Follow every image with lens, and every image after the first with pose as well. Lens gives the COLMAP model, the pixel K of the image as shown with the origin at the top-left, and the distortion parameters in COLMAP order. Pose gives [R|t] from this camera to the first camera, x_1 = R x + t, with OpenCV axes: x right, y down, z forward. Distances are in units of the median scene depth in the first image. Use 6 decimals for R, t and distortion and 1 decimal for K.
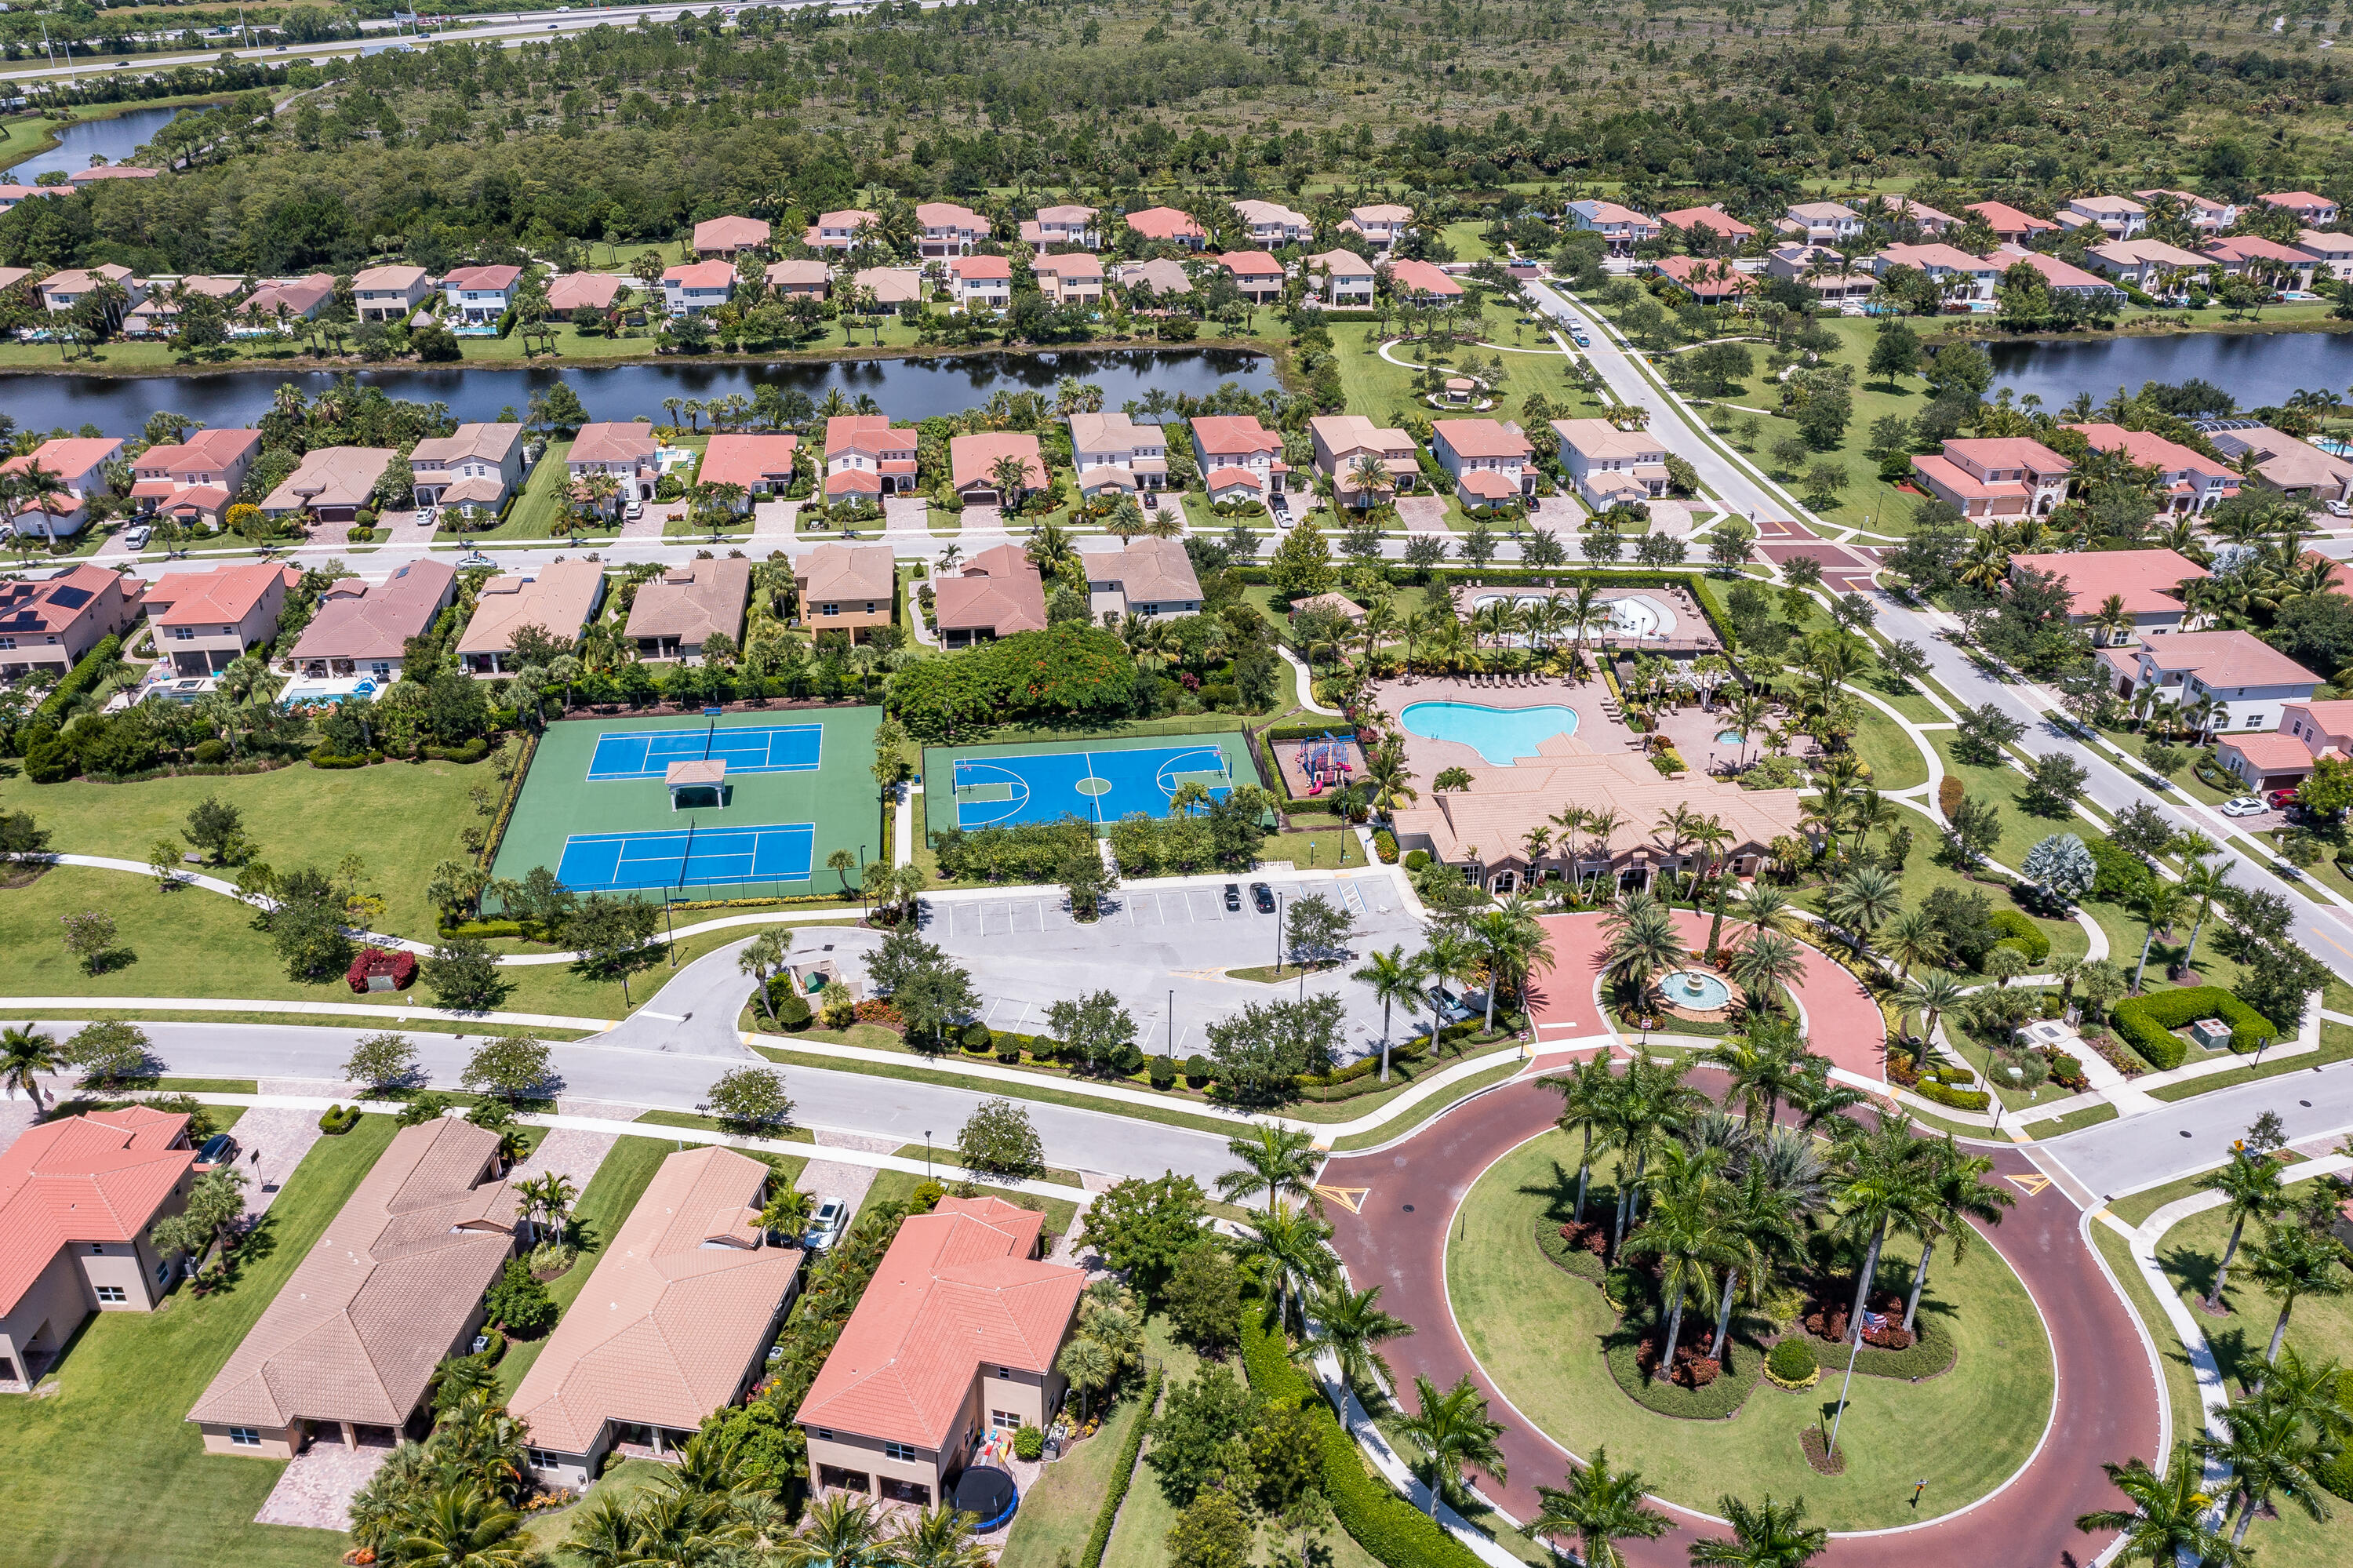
lens RADIAL K [[1862.5, 0, 1177.1], [0, 1862.5, 770.9], [0, 0, 1]] dist [0.001601, 0.003675]
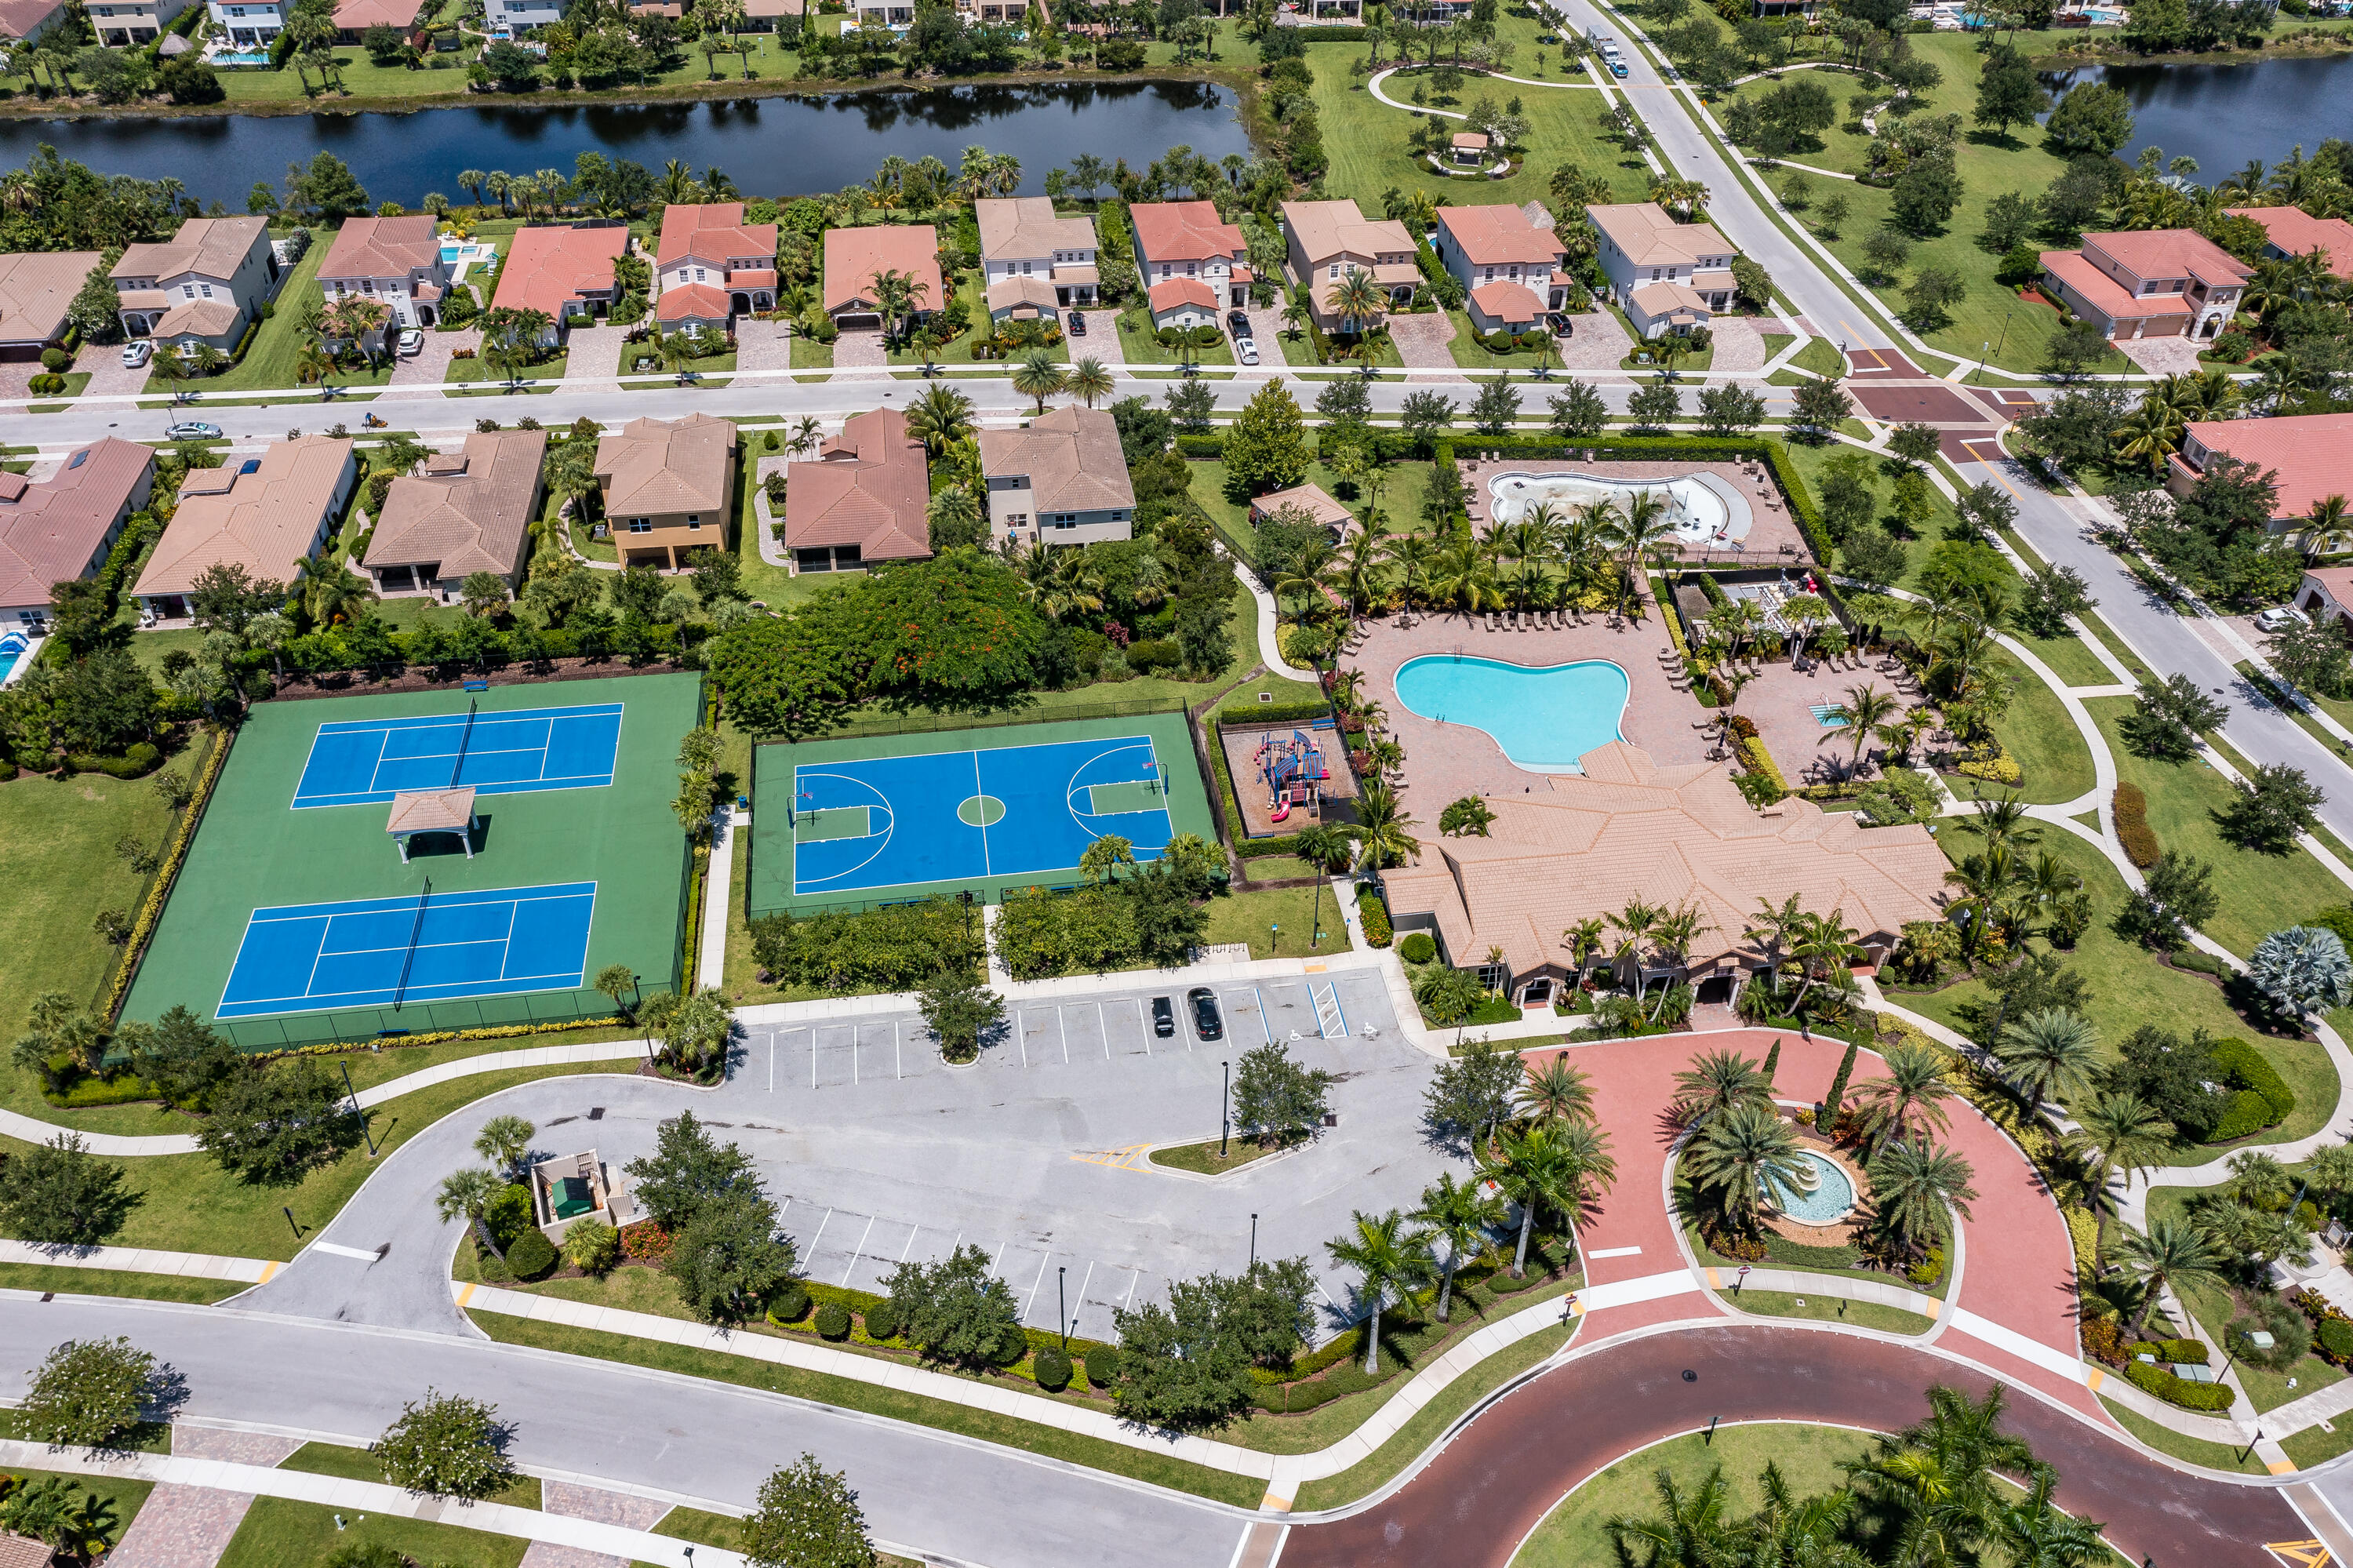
lens RADIAL K [[1885.5, 0, 1176.5], [0, 1885.5, 784.0], [0, 0, 1]] dist [0.009681, -0.007193]
pose [[0.999902, -0.005808, 0.012722, 0.017366], [0.003469, 0.984266, 0.176661, -0.100440], [-0.013548, -0.176599, 0.984190, 0.195275]]
